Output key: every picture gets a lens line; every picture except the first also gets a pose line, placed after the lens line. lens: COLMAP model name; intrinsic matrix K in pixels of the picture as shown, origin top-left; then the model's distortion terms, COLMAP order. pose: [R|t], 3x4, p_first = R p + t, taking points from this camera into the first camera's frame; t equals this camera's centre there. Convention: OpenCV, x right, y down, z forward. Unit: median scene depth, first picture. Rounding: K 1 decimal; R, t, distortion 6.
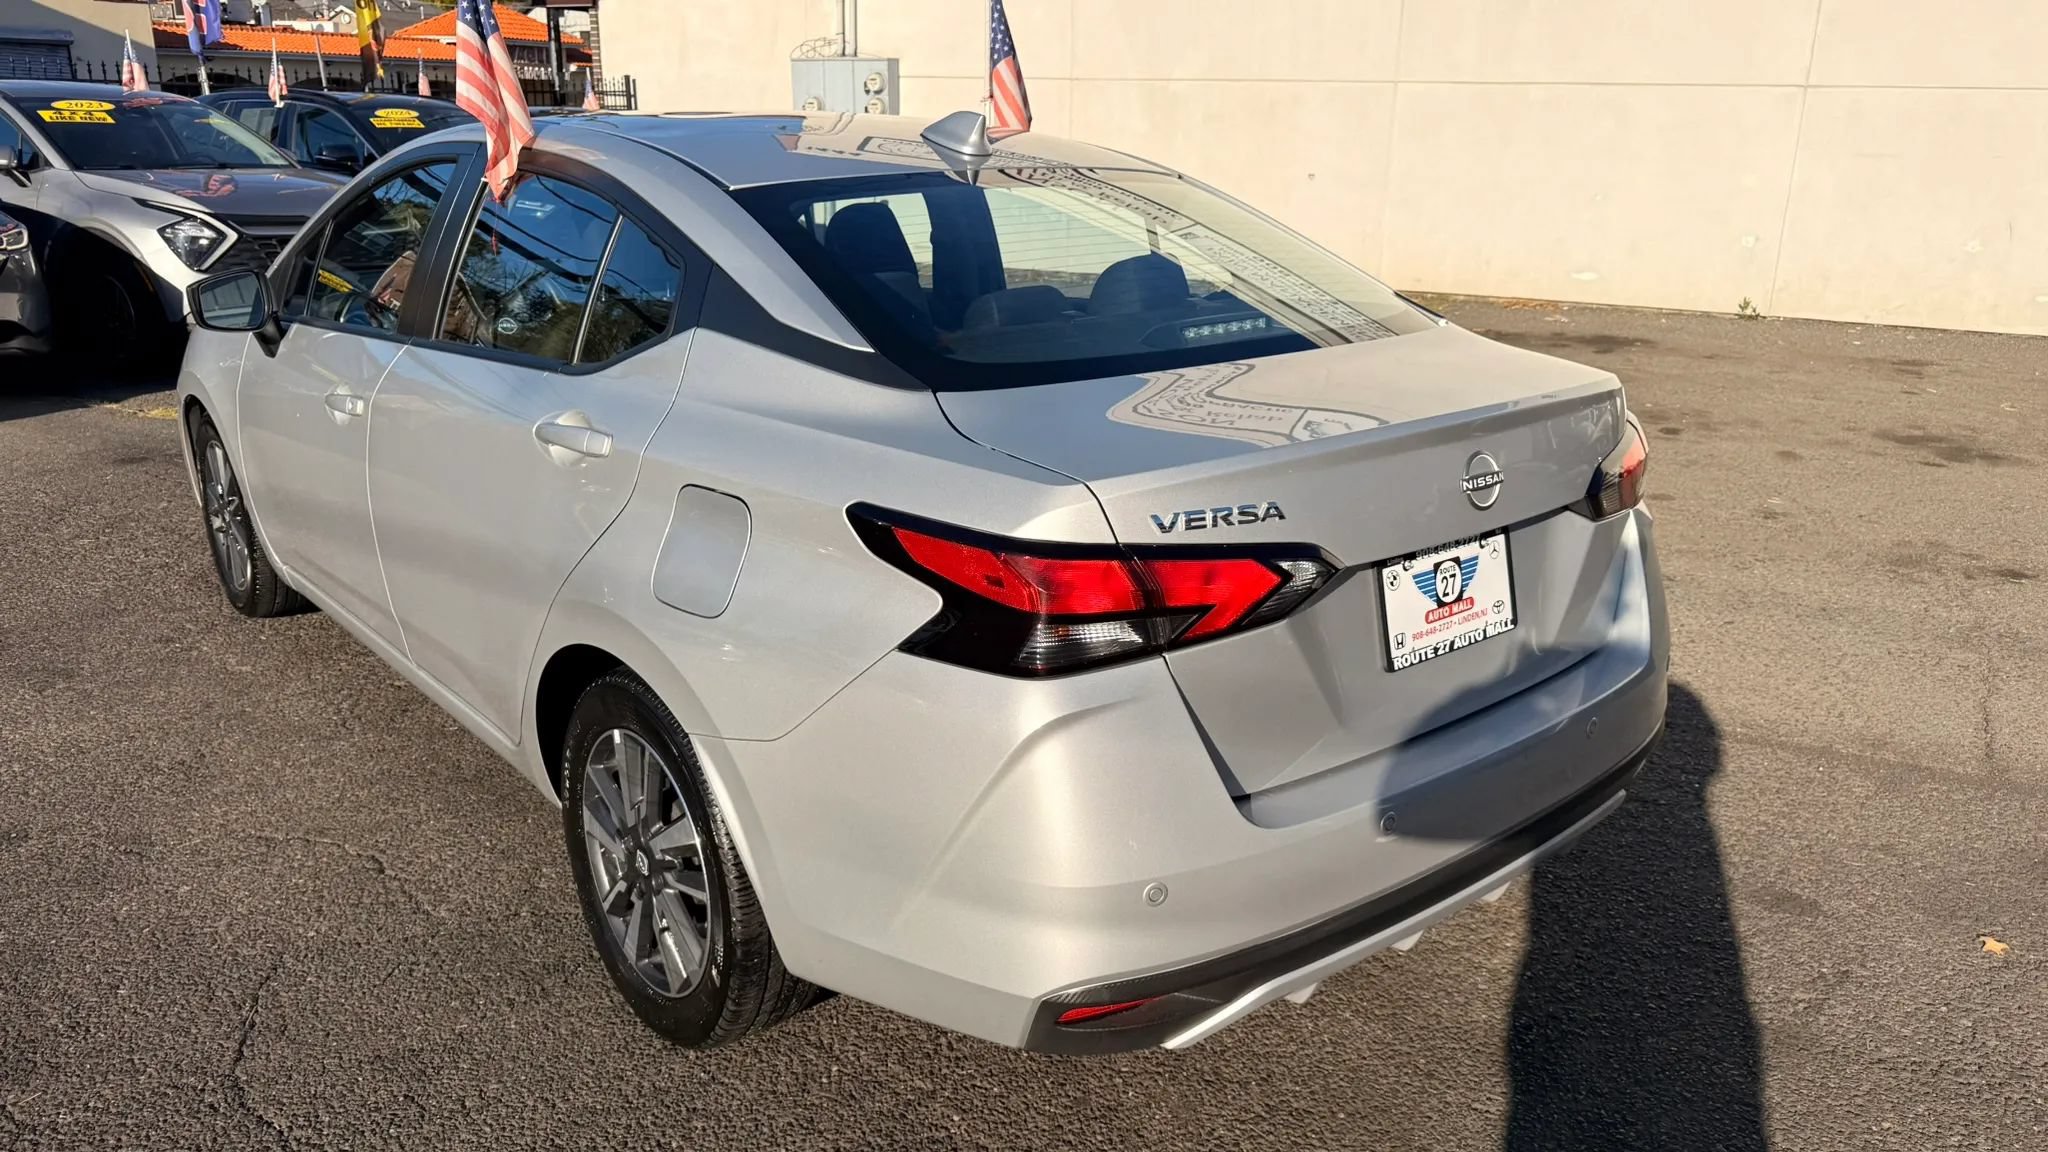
lens RADIAL K [[1480.1, 0, 1011.9], [0, 1480.1, 560.4], [0, 0, 1]] dist [0.040952, -0.047399]
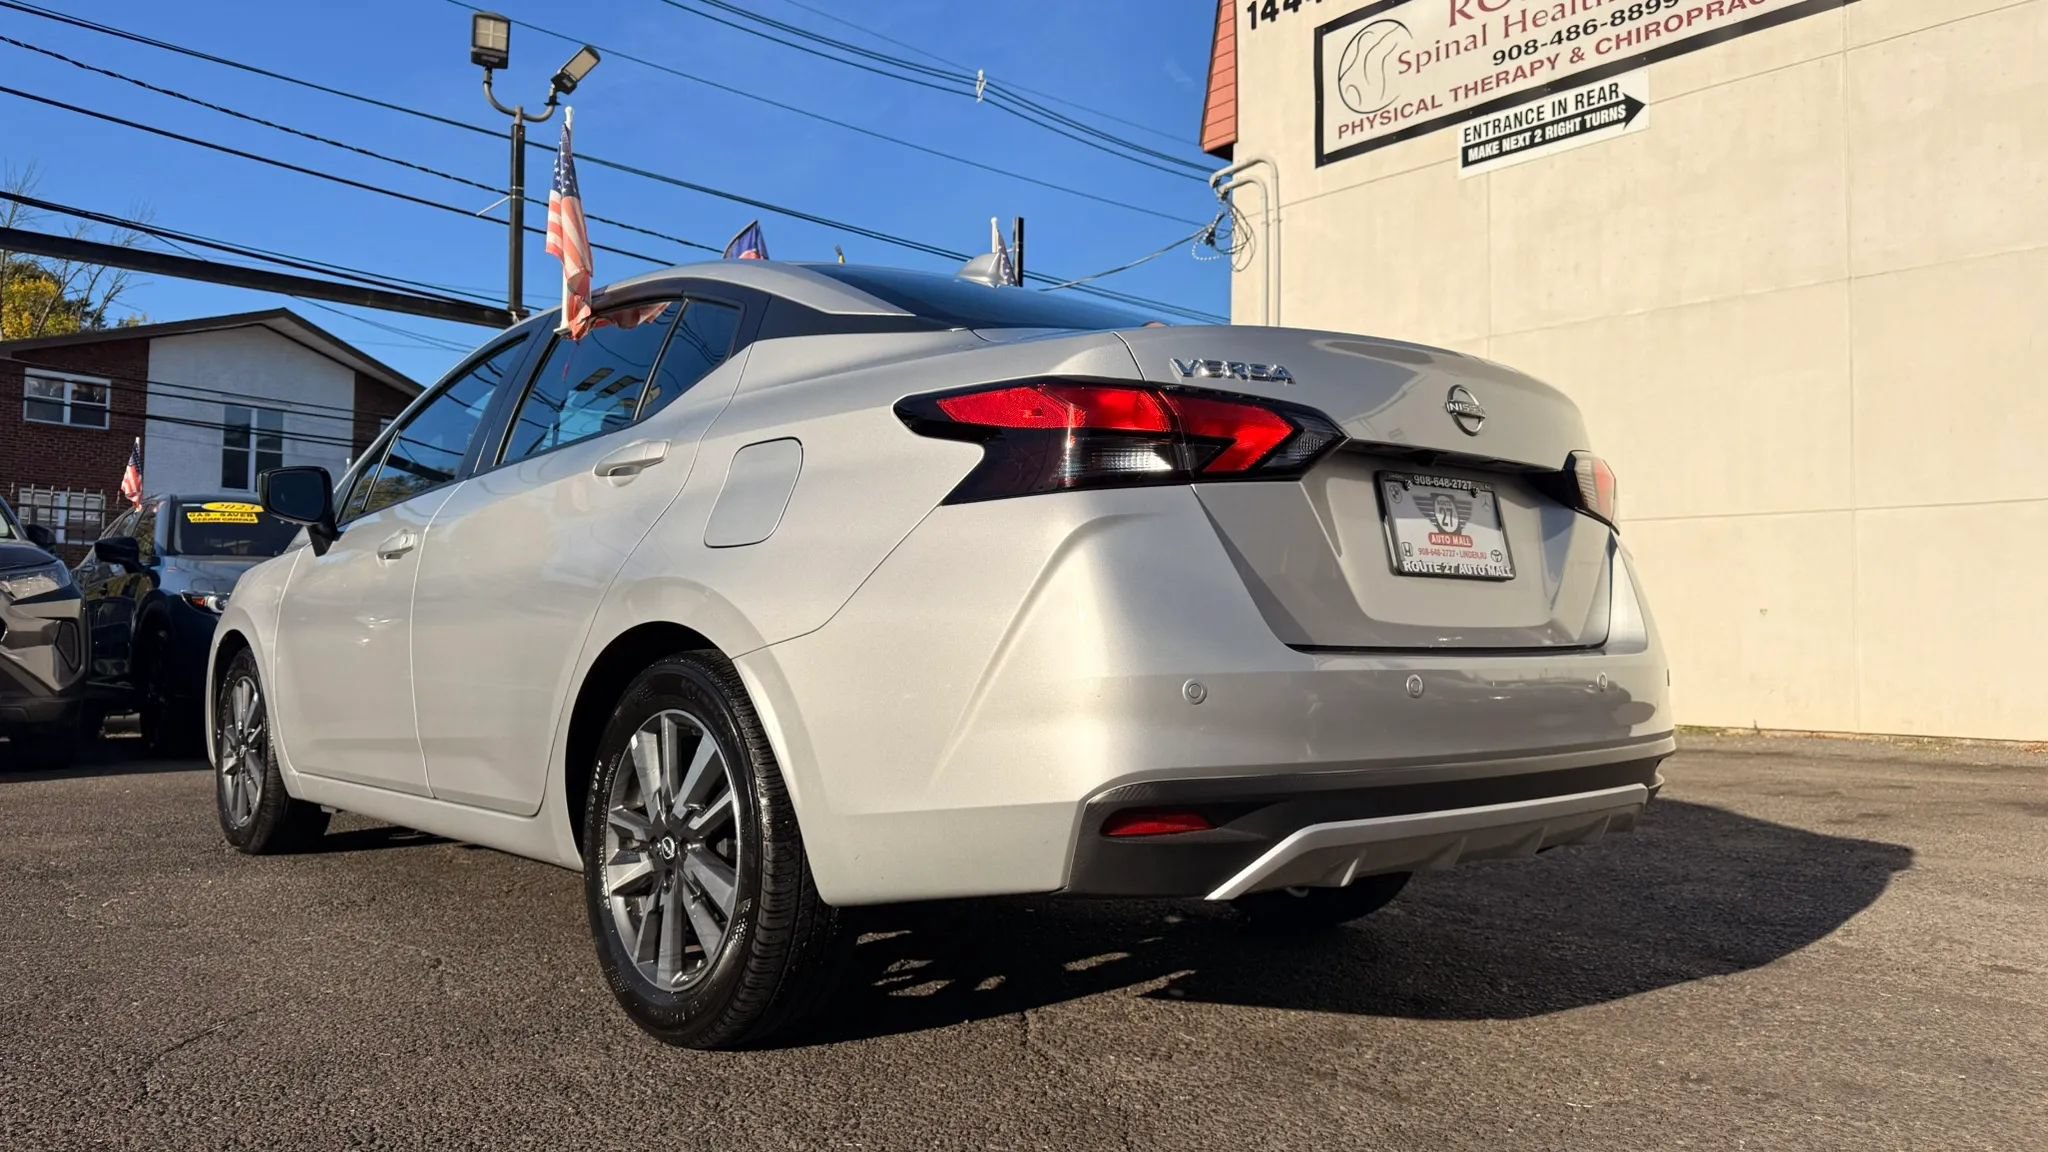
lens RADIAL K [[1480.1, 0, 1014.8], [0, 1480.1, 582.0], [0, 0, 1]] dist [0.040952, -0.047399]
pose [[0.999889, -0.004342, 0.014251, -0.036706], [0.008772, 0.944770, -0.327617, 0.421255], [-0.012041, 0.327706, 0.944703, -0.000863]]
